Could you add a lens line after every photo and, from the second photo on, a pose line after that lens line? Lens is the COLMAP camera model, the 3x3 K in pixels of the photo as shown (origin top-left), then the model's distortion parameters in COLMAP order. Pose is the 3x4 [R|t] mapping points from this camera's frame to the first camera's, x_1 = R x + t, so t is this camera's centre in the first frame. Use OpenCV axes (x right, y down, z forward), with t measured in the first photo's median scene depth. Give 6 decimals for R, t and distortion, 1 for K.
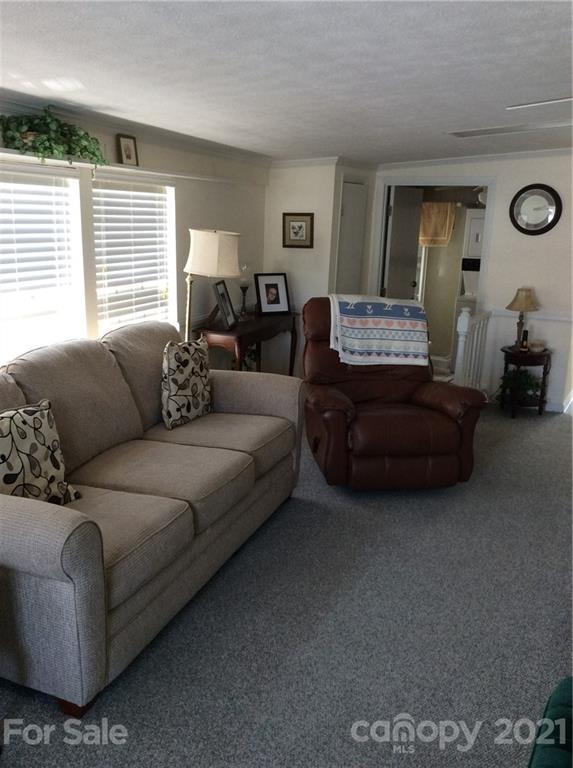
lens RADIAL K [[701.0, 0, 285.3], [0, 701.0, 369.1], [0, 0, 1]] dist [0.122937, -0.238216]
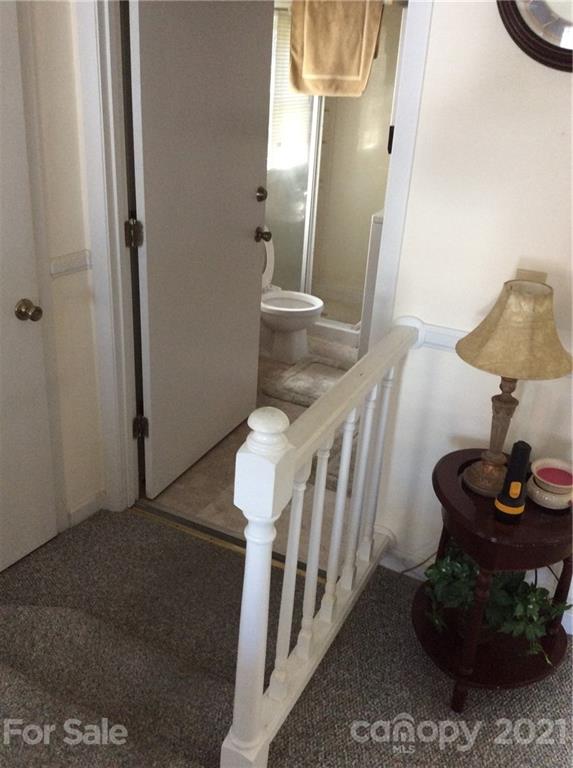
lens RADIAL K [[701.0, 0, 285.3], [0, 701.0, 369.1], [0, 0, 1]] dist [0.122937, -0.238216]
pose [[0.999156, 0.006762, 0.040514, 0.226069], [-0.014958, 0.978525, 0.205583, -0.130638], [-0.038254, -0.206015, 0.977801, 0.707825]]
